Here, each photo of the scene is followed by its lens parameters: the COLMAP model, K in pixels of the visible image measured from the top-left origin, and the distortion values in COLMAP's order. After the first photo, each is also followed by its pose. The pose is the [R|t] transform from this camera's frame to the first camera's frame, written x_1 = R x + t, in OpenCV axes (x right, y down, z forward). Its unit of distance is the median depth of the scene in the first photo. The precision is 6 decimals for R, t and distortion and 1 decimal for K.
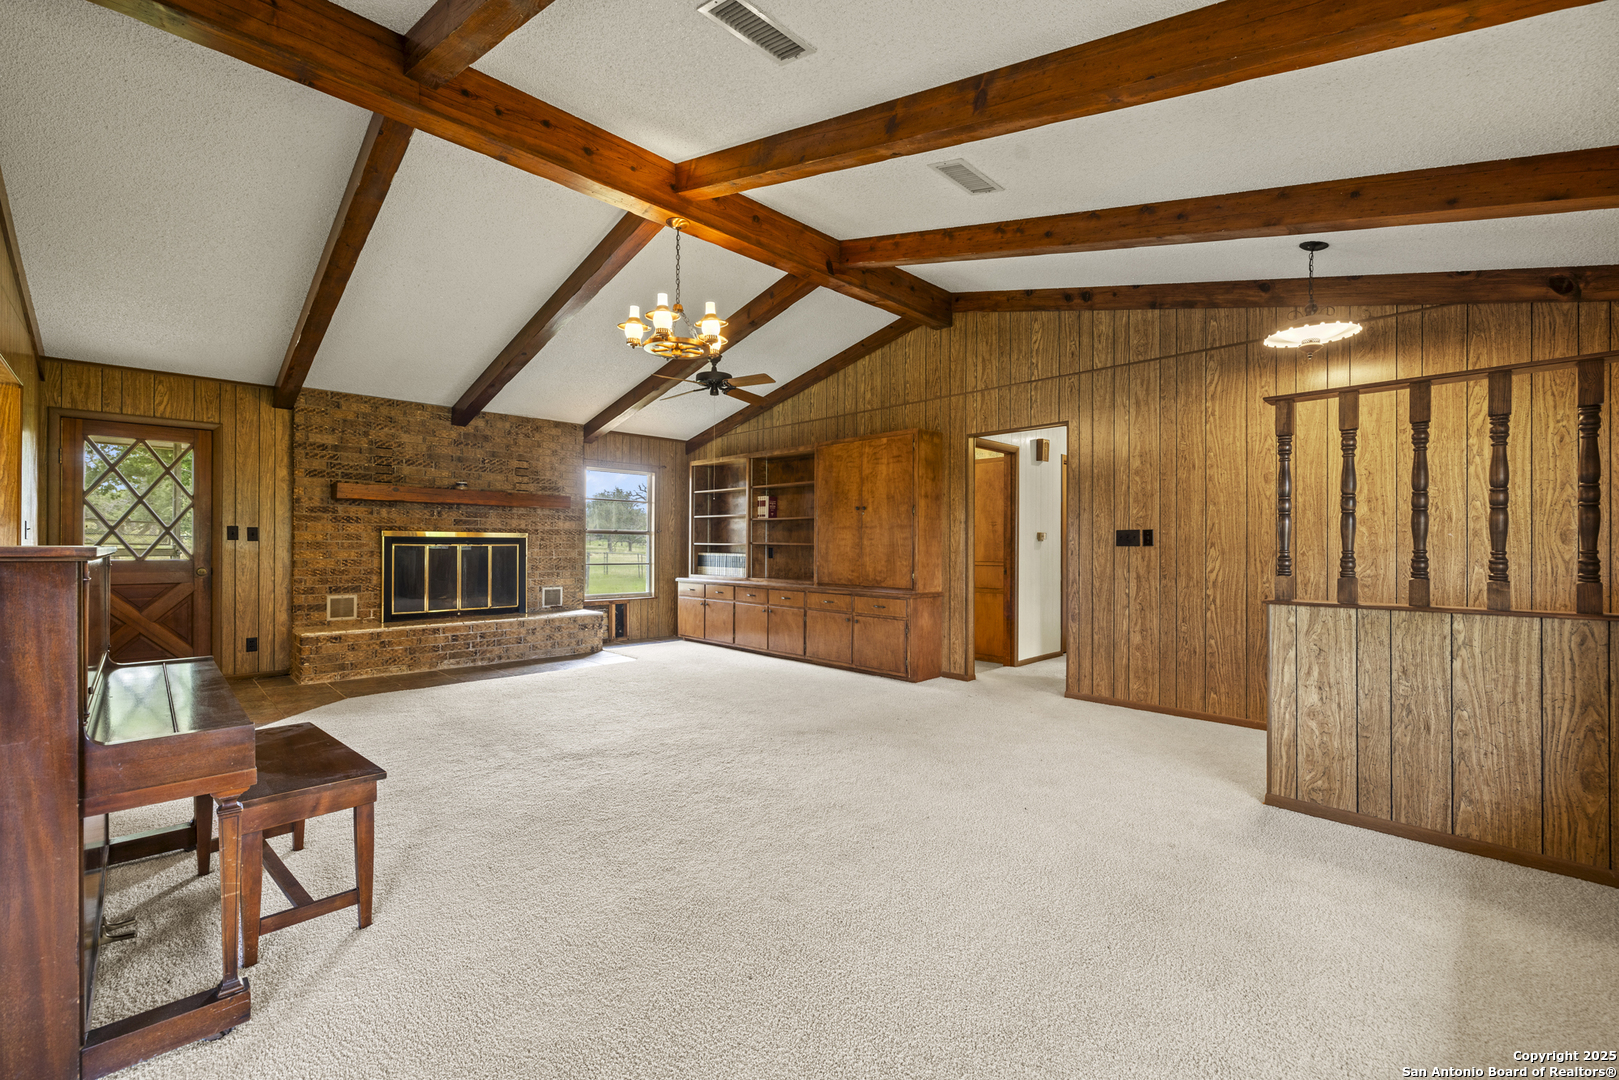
lens RADIAL K [[680.3, 0, 806.2], [0, 680.3, 543.8], [0, 0, 1]] dist [-0.000678, -0.000069]
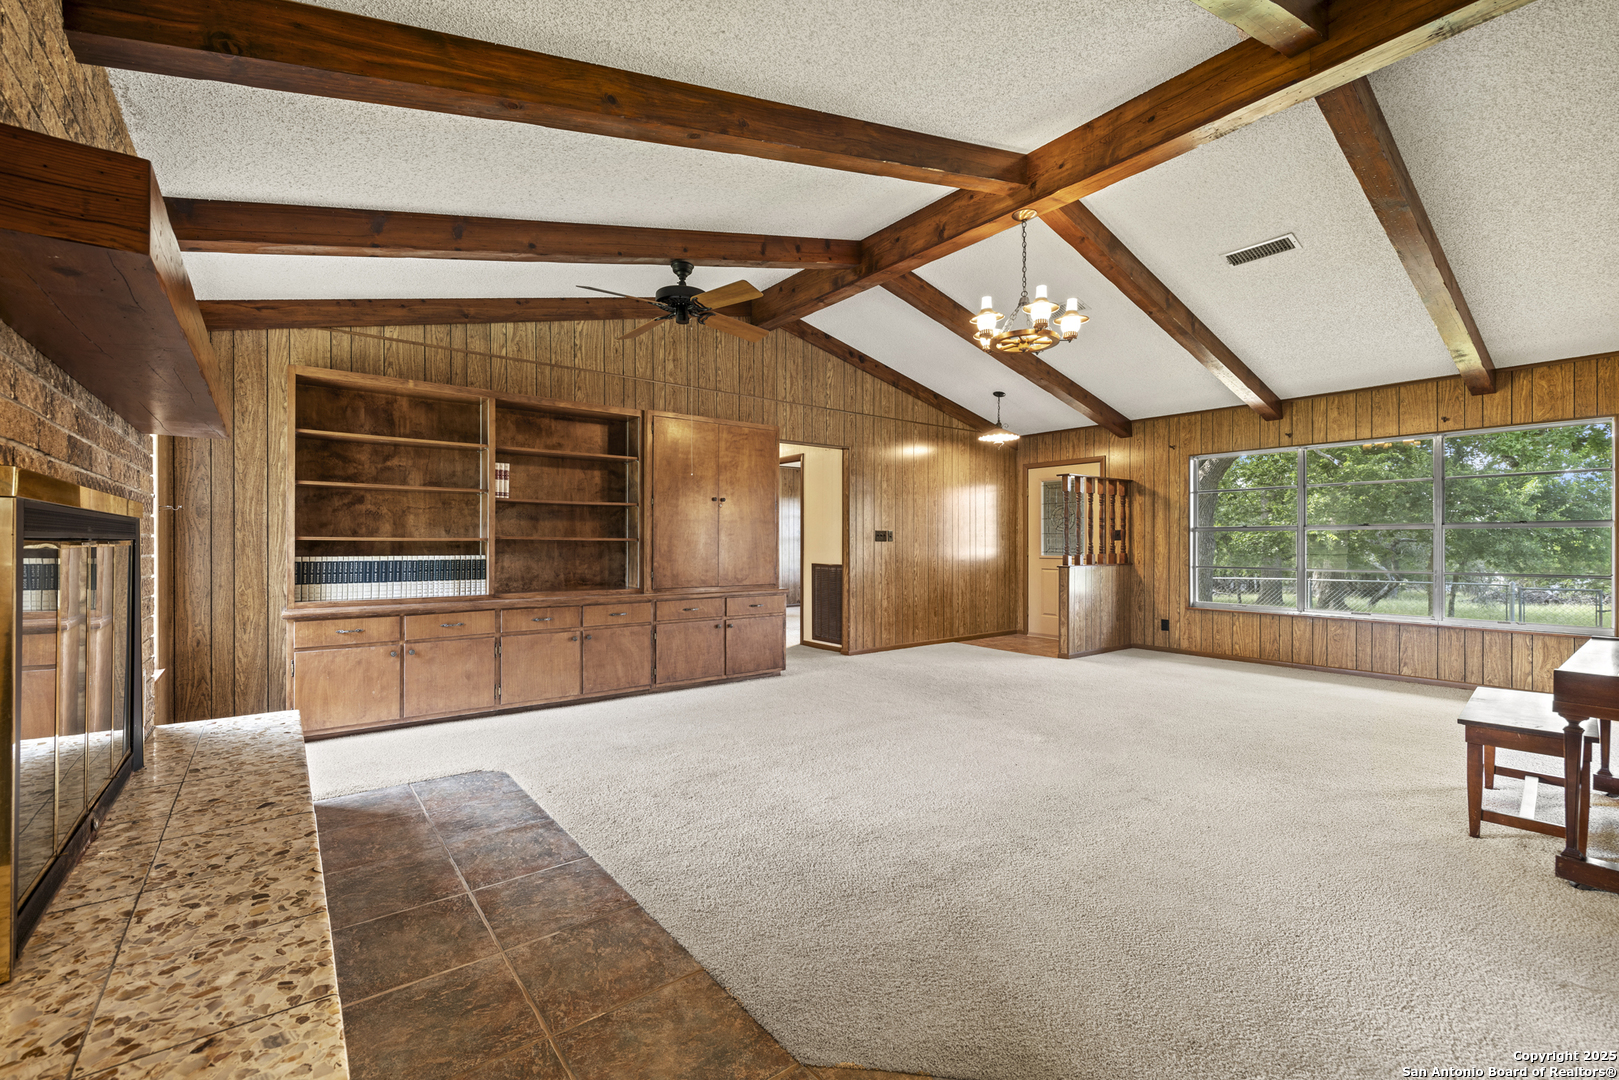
lens RADIAL K [[680.3, 0, 806.3], [0, 680.3, 537.7], [0, 0, 1]] dist [-0.000678, -0.000069]
pose [[0.120542, 0.001360, 0.992707, -0.840123], [-0.004910, 0.999988, -0.000774, -0.002334], [-0.992696, -0.004781, 0.120547, 0.825265]]
